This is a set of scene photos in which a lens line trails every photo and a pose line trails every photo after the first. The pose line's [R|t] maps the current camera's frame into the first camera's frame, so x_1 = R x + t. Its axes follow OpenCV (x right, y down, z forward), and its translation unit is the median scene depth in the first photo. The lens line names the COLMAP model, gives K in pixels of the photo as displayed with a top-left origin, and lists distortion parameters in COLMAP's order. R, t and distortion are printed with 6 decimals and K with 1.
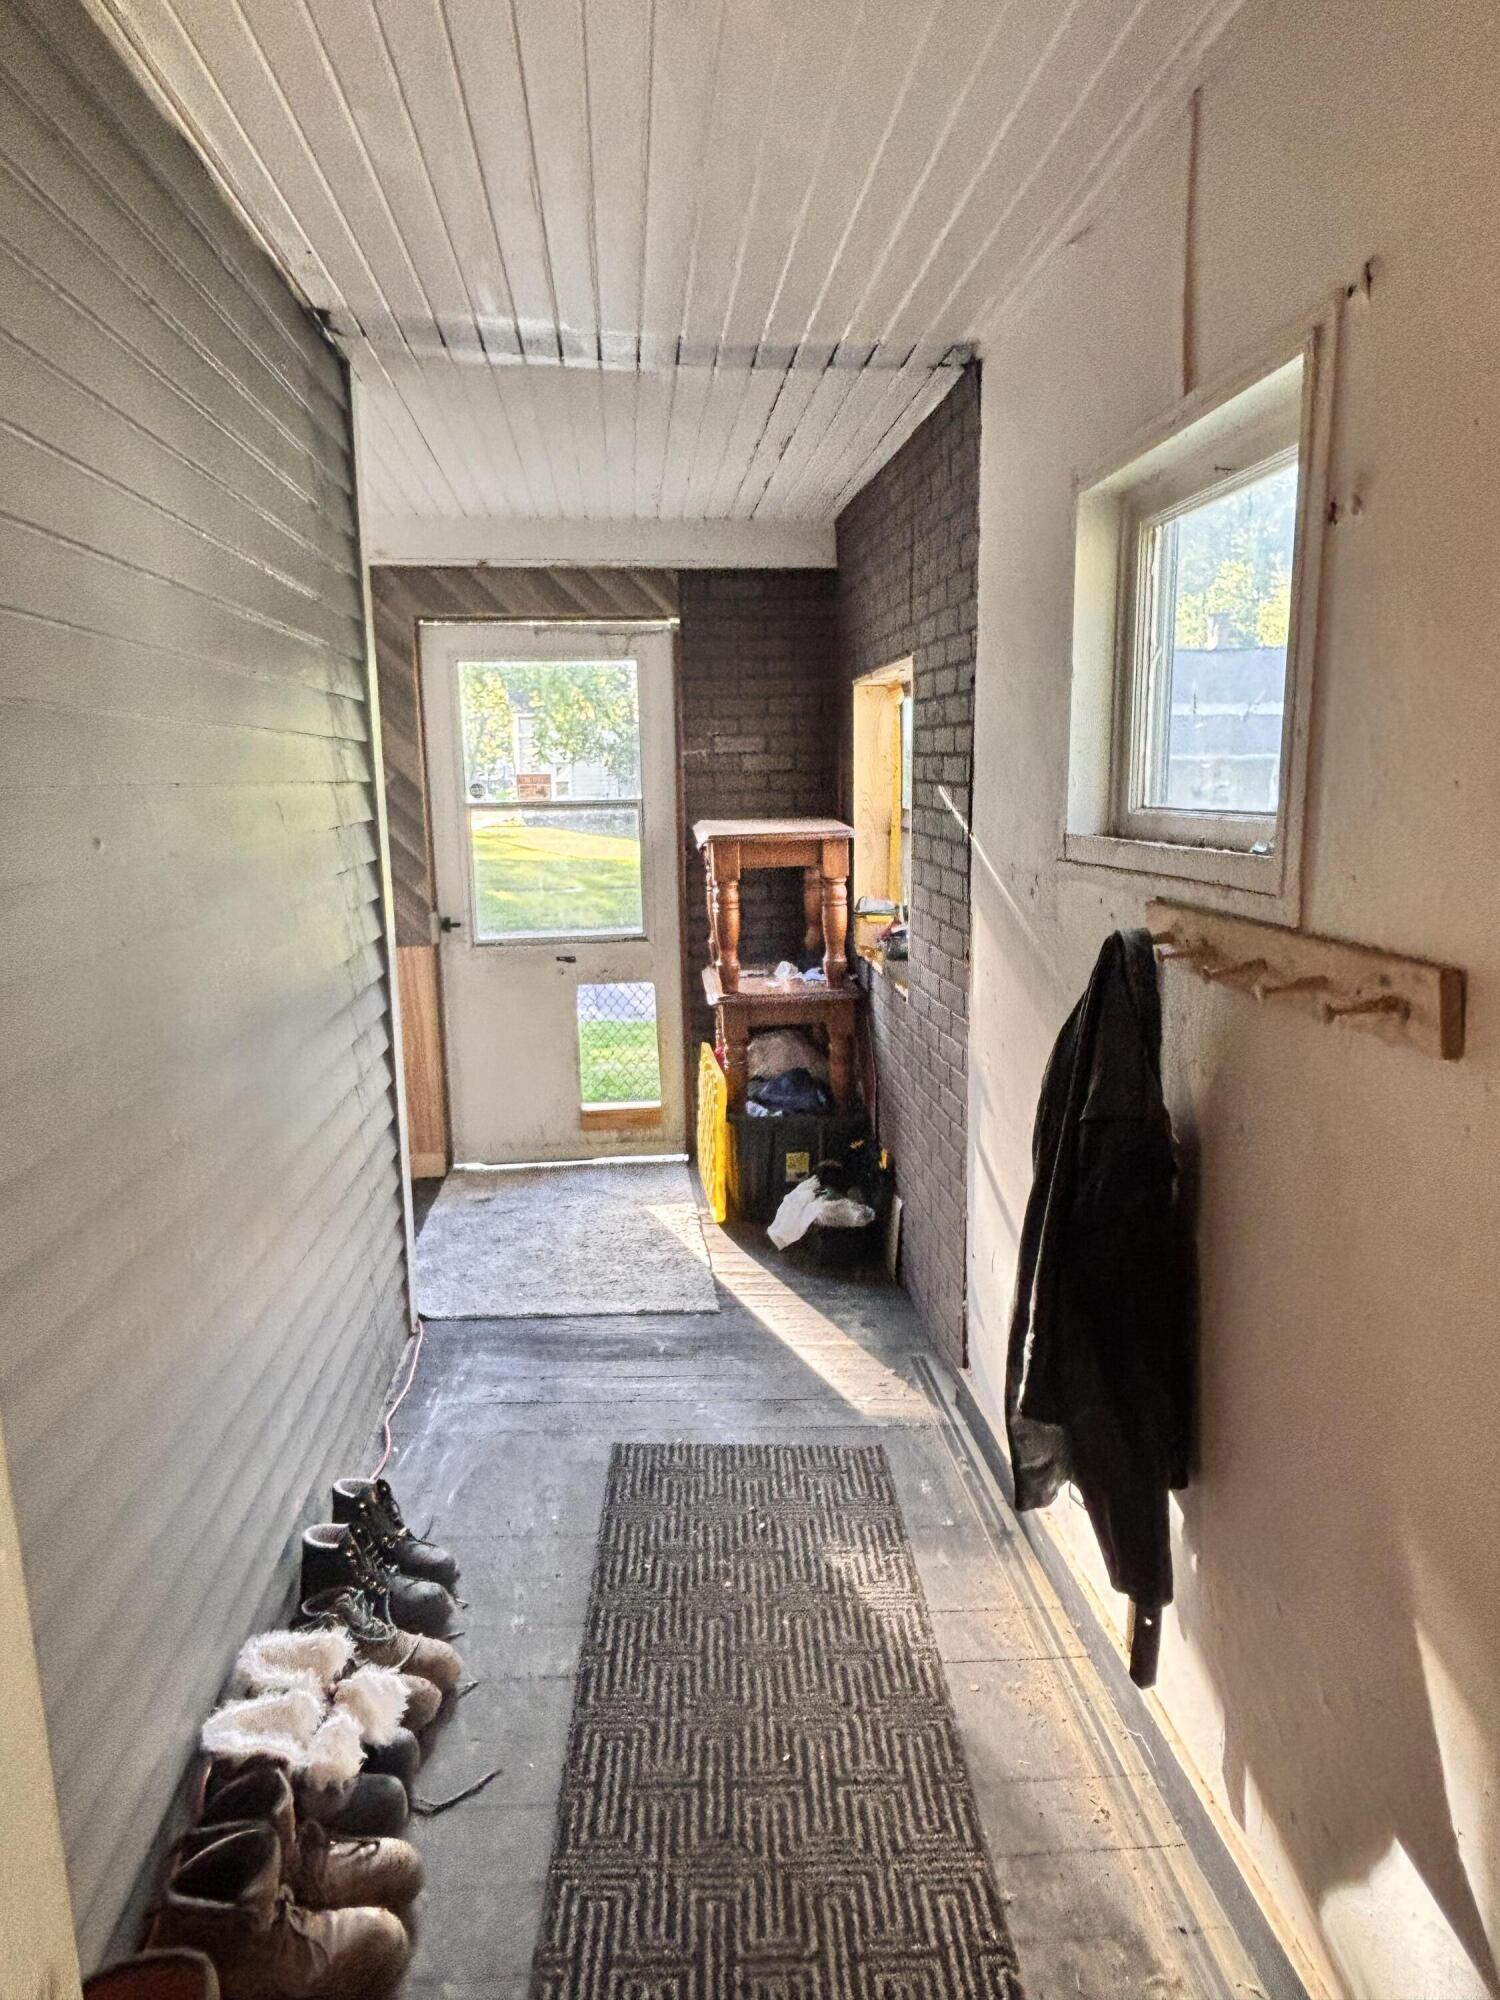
lens RADIAL K [[1296.7, 0, 750.0], [0, 1296.7, 1000.0], [0, 0, 1]] dist [0.052271, -0.086099]
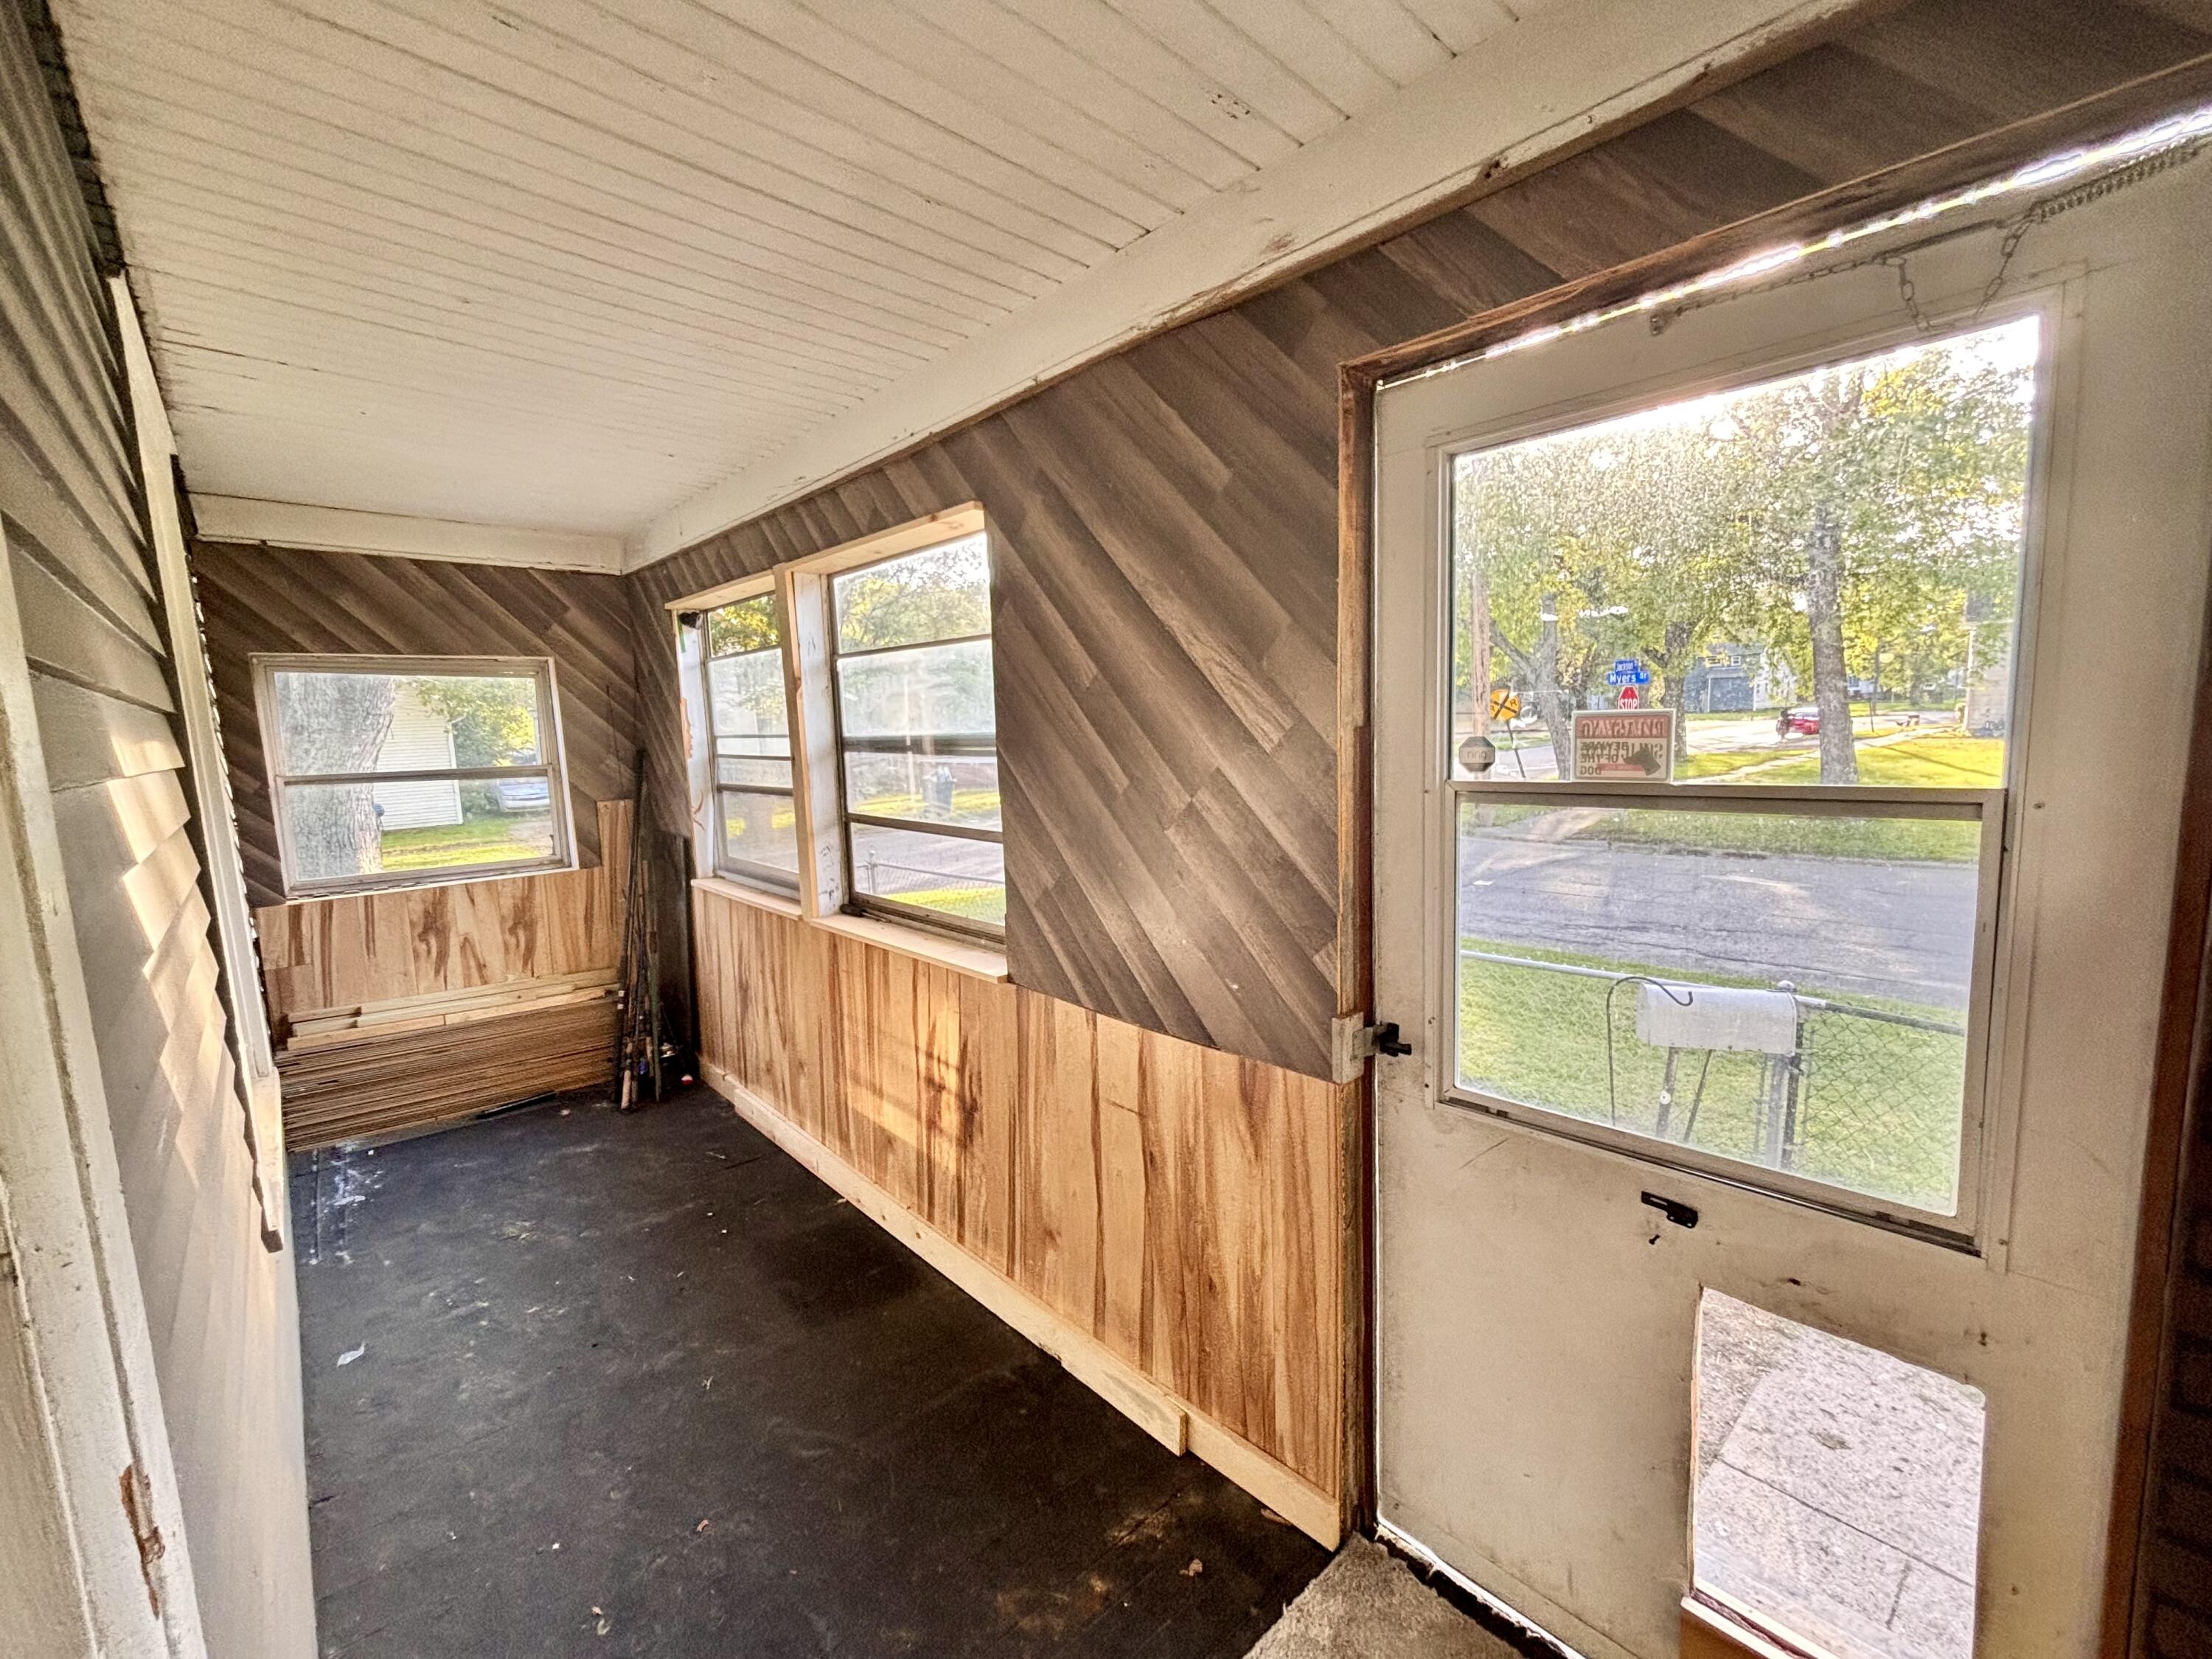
lens RADIAL K [[919.7, 0, 1111.8], [0, 919.7, 833.8], [0, 0, 1]] dist [-0.000901, 0.000133]
pose [[0.604723, 0.087904, -0.791570, -0.040660], [-0.105230, 0.993995, 0.029993, -0.130388], [0.789454, 0.065160, 0.610342, 0.718132]]
